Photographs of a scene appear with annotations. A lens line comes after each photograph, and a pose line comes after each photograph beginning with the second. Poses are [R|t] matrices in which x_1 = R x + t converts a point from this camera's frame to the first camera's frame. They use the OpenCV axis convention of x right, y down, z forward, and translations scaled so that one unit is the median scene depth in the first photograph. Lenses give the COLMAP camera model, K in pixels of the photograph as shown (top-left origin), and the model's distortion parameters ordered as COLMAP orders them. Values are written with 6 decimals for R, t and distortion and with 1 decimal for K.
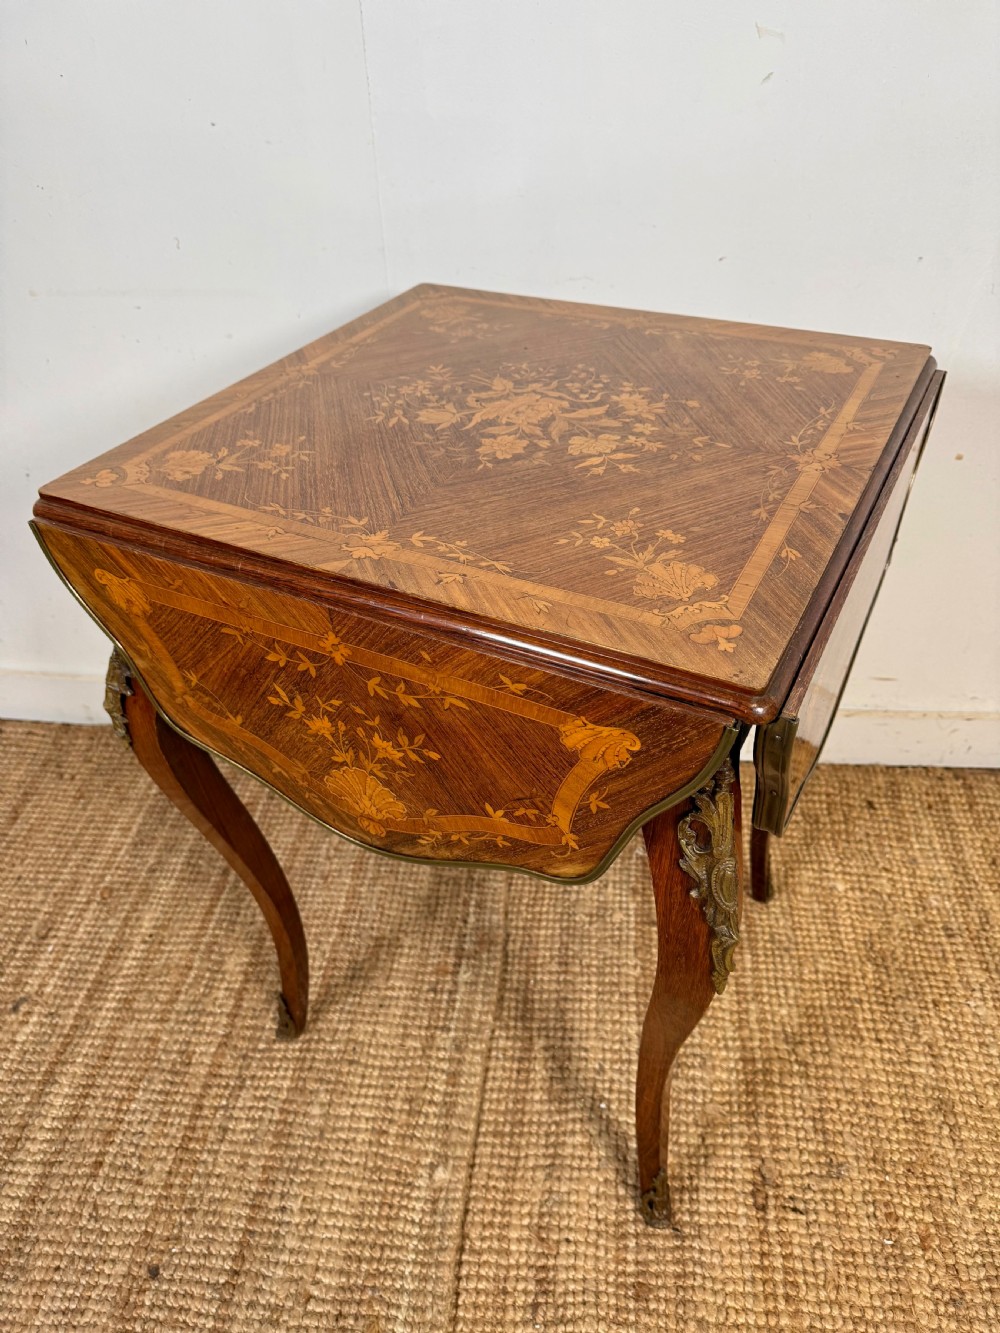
lens RADIAL K [[937.4, 0, 503.8], [0, 937.4, 707.9], [0, 0, 1]] dist [0.067983, -0.066966]
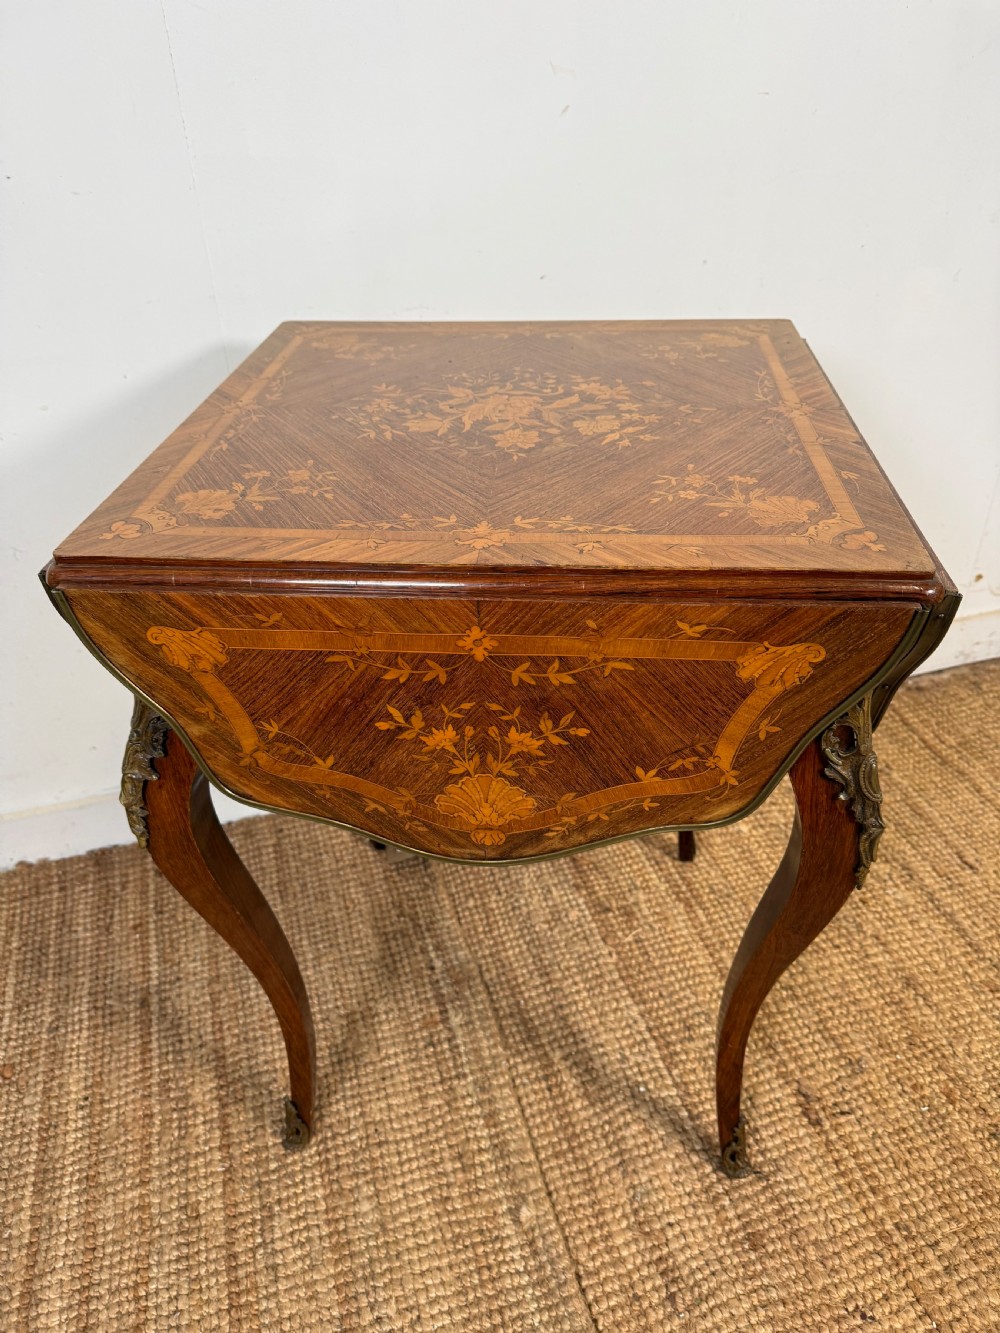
lens RADIAL K [[937.4, 0, 501.7], [0, 937.4, 707.7], [0, 0, 1]] dist [0.067983, -0.066966]
pose [[0.921589, -0.223238, 0.317552, -0.297822], [0.244938, 0.969087, -0.029586, 0.021961], [-0.301130, 0.105047, 0.947779, 0.052387]]
